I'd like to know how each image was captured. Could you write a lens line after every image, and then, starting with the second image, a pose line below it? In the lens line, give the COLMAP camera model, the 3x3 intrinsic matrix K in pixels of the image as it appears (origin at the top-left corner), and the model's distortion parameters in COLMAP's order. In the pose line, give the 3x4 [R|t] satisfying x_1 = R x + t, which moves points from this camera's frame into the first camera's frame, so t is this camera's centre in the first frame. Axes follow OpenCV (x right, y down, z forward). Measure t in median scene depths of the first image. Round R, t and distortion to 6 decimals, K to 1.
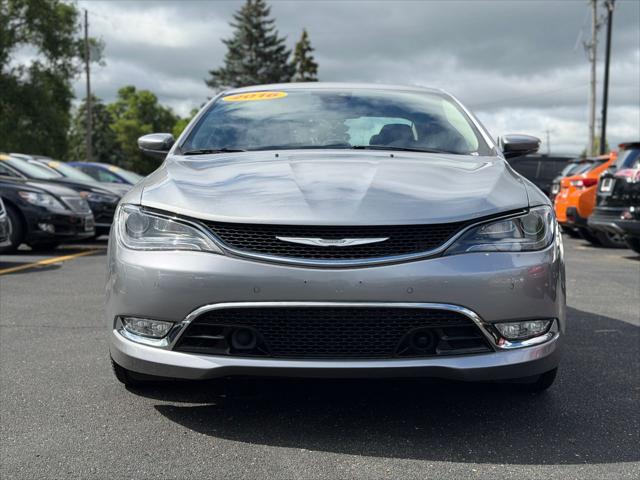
lens RADIAL K [[986.8, 0, 342.2], [0, 986.8, 240.6], [0, 0, 1]] dist [0.367664, -1.386039]
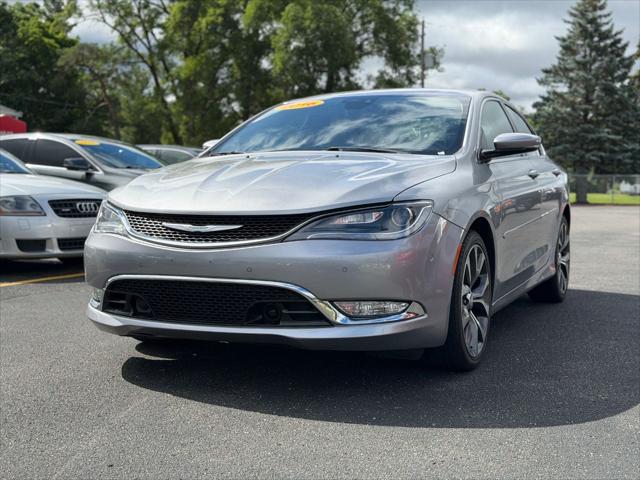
lens RADIAL K [[986.8, 0, 342.2], [0, 986.8, 240.6], [0, 0, 1]] dist [0.367664, -1.386039]
pose [[0.906698, 0.020918, -0.421261, 0.116651], [-0.020029, 0.999778, 0.006535, 0.000938], [0.421305, 0.002512, 0.906916, -0.006330]]
